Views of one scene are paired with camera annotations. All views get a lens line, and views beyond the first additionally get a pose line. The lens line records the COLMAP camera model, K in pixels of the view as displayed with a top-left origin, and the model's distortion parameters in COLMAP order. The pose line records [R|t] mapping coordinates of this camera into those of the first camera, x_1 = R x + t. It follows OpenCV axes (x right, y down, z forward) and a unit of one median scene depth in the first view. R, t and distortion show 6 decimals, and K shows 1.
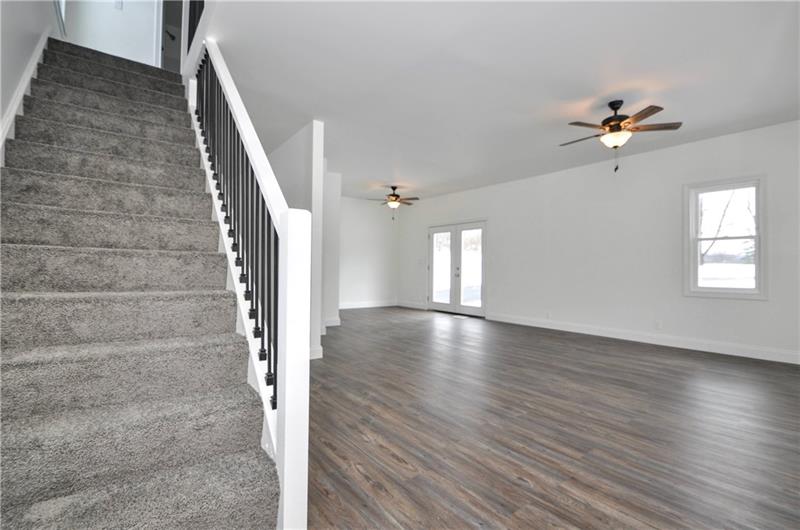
lens RADIAL K [[373.4, 0, 400.0], [0, 373.4, 265.0], [0, 0, 1]] dist [-0.000577, -0.000374]
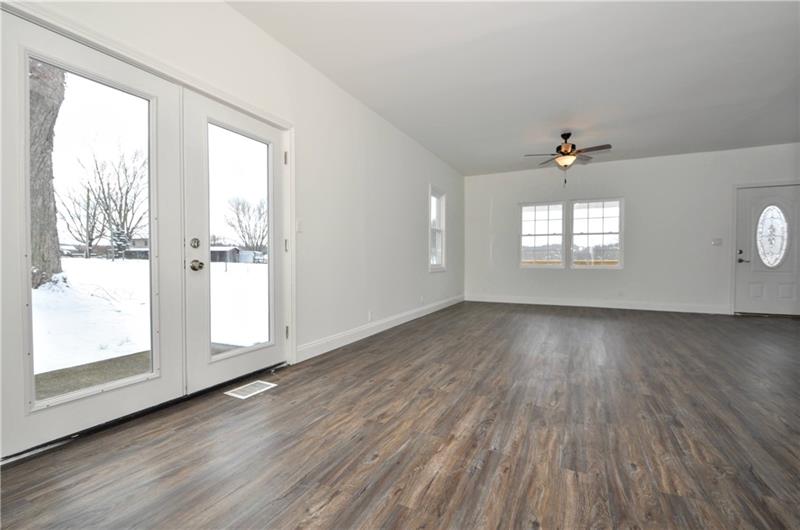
lens RADIAL K [[348.0, 0, 400.0], [0, 348.0, 265.0], [0, 0, 1]] dist [0.002033, -0.007627]
pose [[-0.437968, -0.027566, 0.898568, -0.303894], [-0.011694, 0.999620, 0.024967, 0.033718], [-0.898914, 0.000427, -0.438124, 1.834902]]
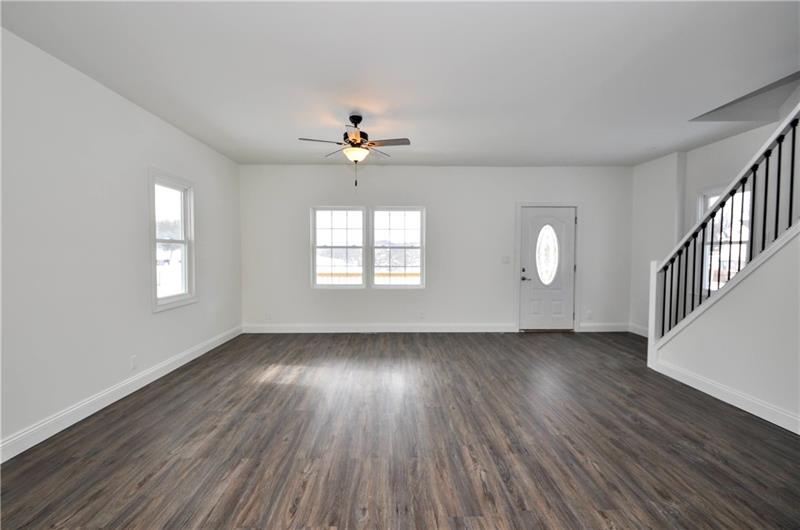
lens RADIAL K [[348.8, 0, 399.5], [0, 348.8, 261.9], [0, 0, 1]] dist [0.002603, -0.000075]
pose [[-0.813011, -0.029219, 0.581515, -0.076433], [-0.017479, 0.999515, 0.025785, -0.055589], [-0.581986, 0.010800, -0.813127, 1.459542]]
